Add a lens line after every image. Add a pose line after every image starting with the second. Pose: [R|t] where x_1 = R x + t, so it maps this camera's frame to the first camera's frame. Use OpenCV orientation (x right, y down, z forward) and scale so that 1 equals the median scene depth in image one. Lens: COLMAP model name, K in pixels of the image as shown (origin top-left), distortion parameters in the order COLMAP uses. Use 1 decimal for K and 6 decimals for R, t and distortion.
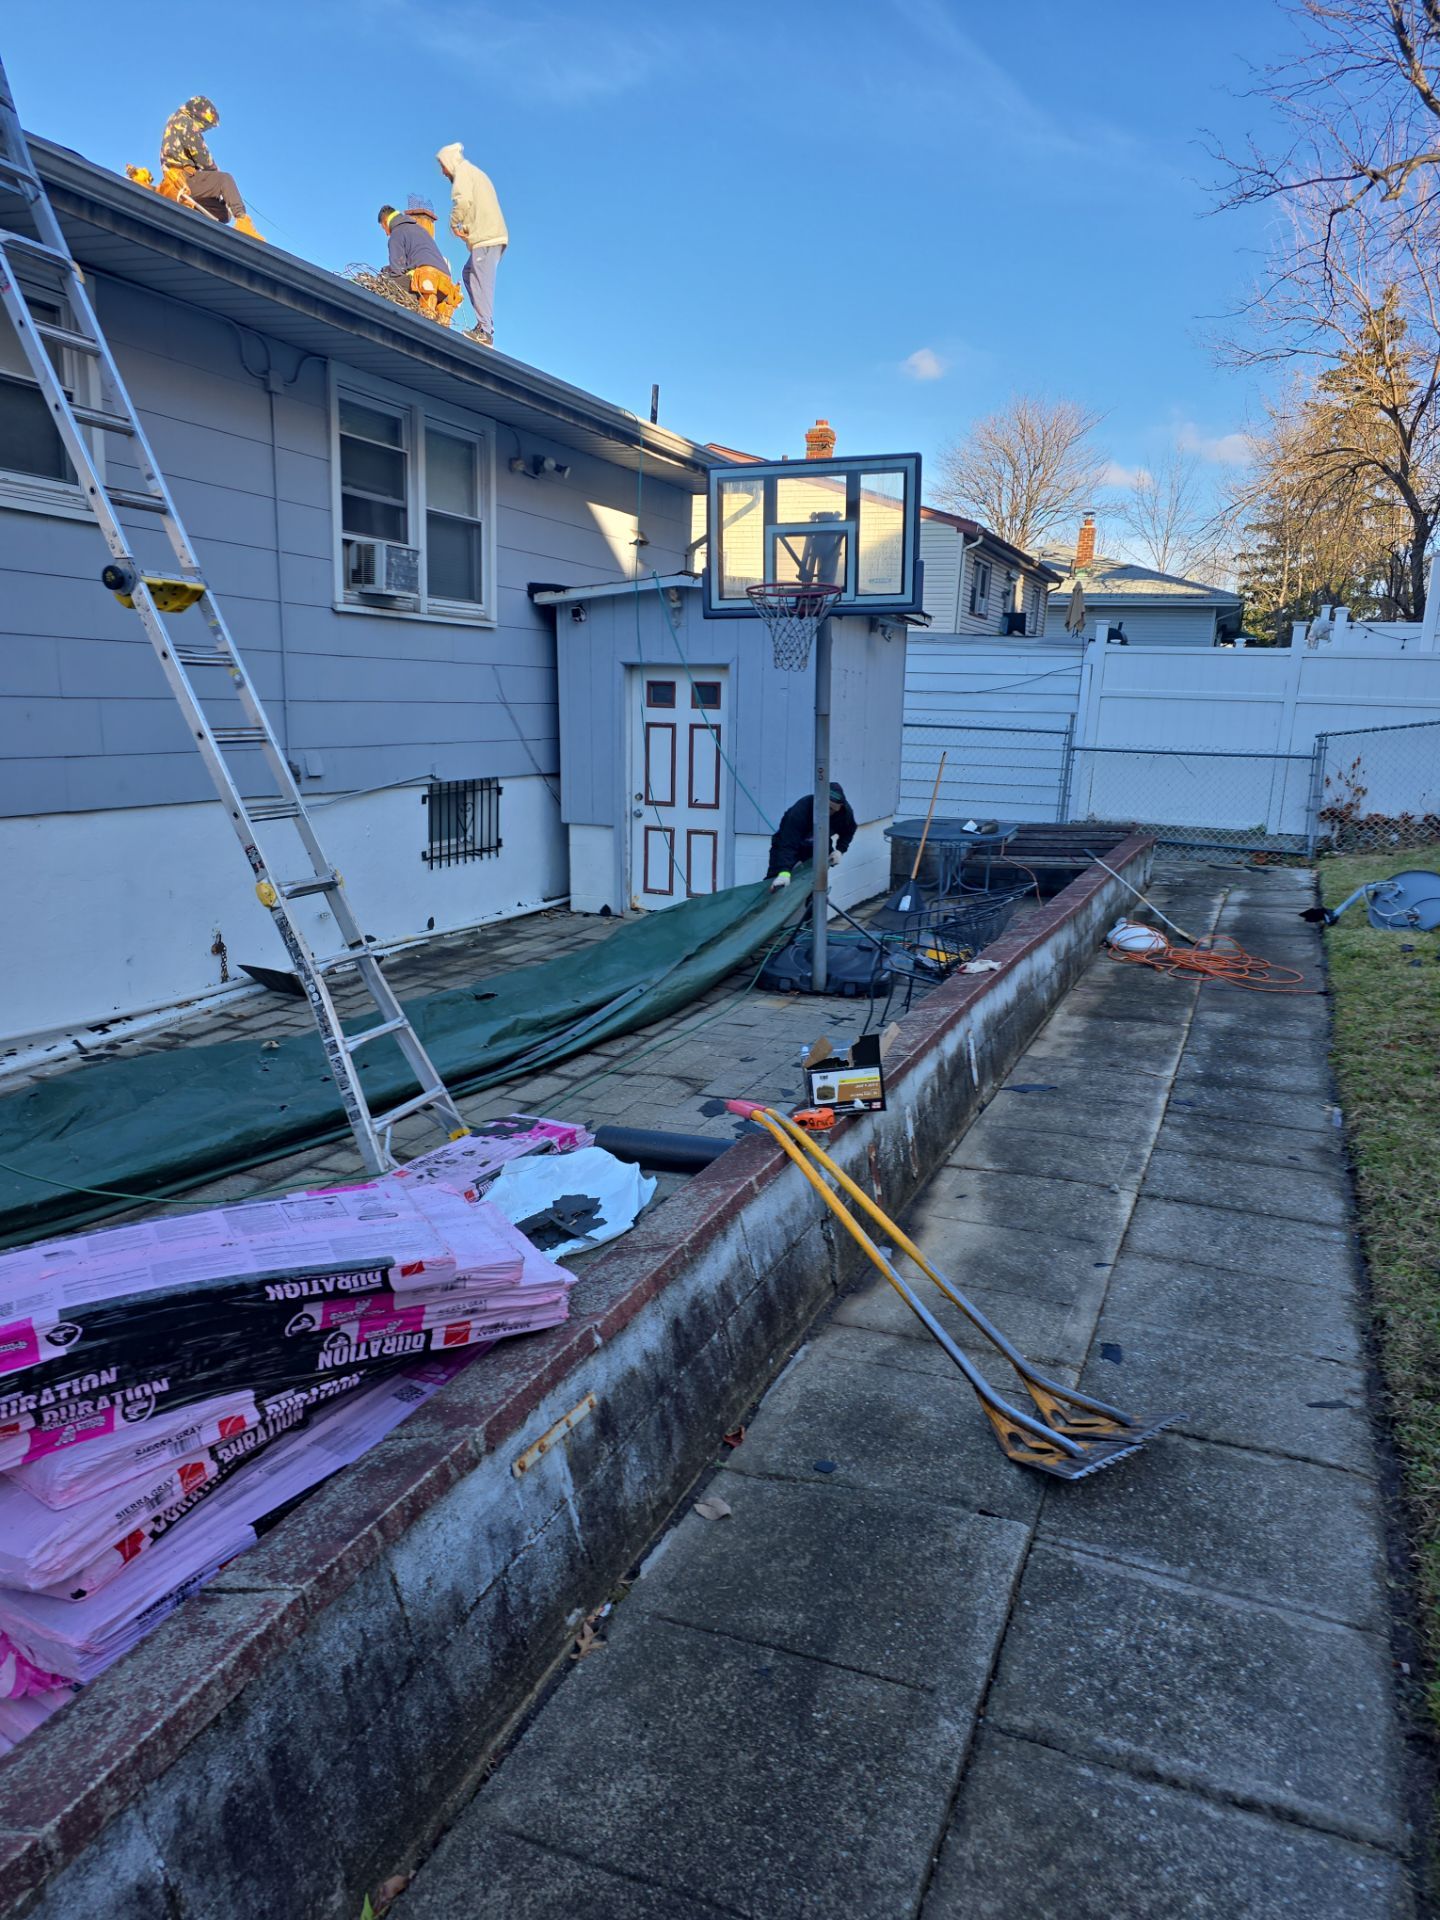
lens RADIAL K [[1328.9, 0, 724.4], [0, 1328.9, 1049.7], [0, 0, 1]] dist [0.090907, 0.000035]
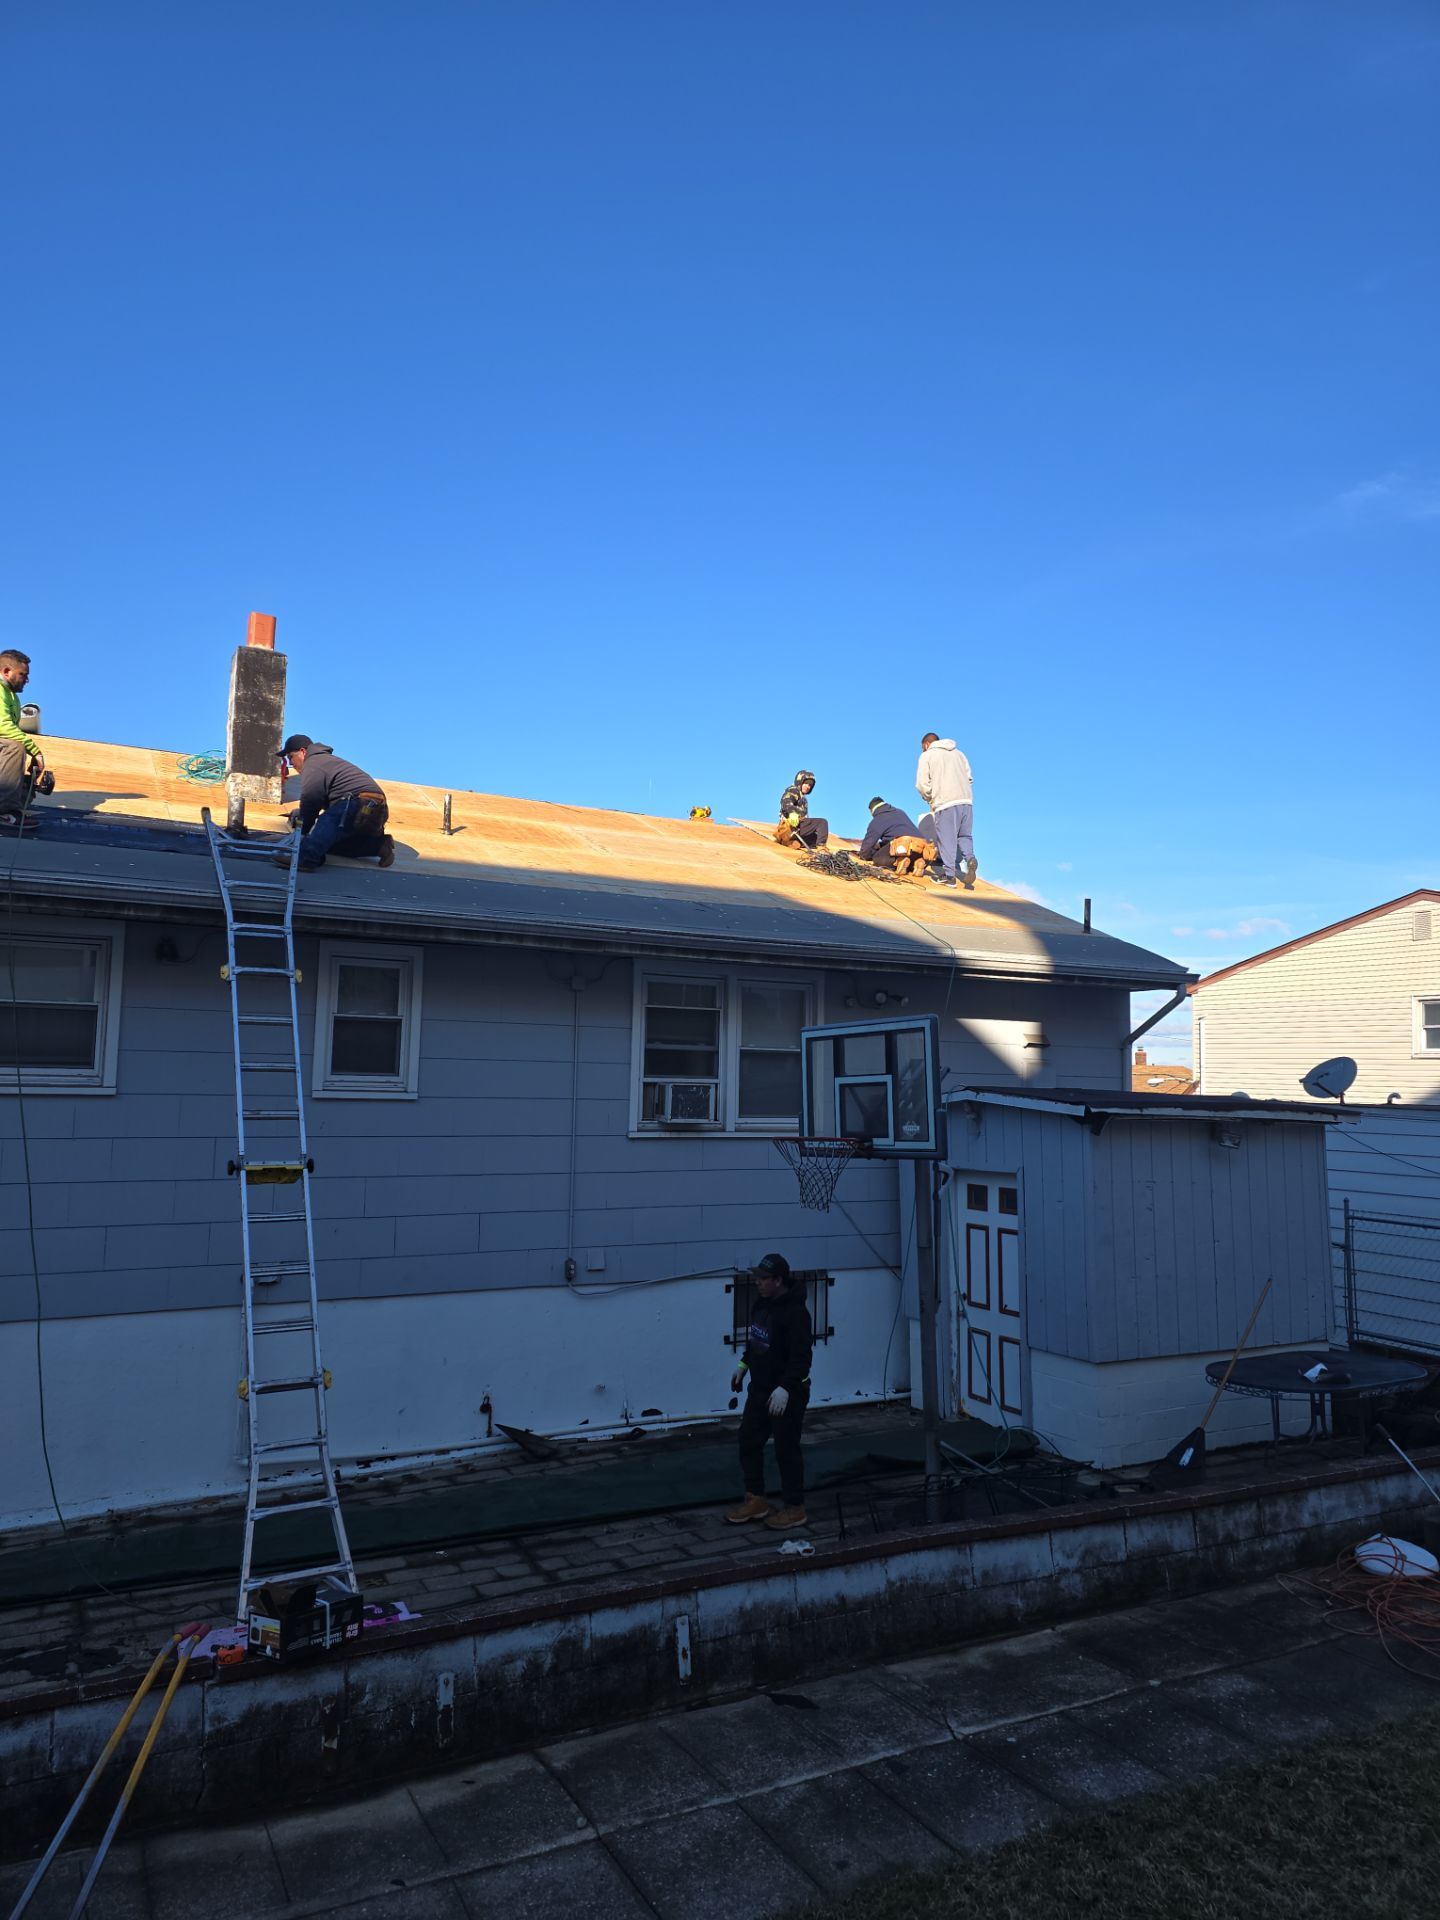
lens RADIAL K [[1419.7, 0, 714.0], [0, 1419.7, 982.3], [0, 0, 1]] dist [0.047632, -0.048540]
pose [[0.746883, -0.060051, -0.662238, 0.639325], [-0.163392, 0.948806, -0.270313, -0.120925], [0.644568, 0.310097, 0.698836, 0.097916]]
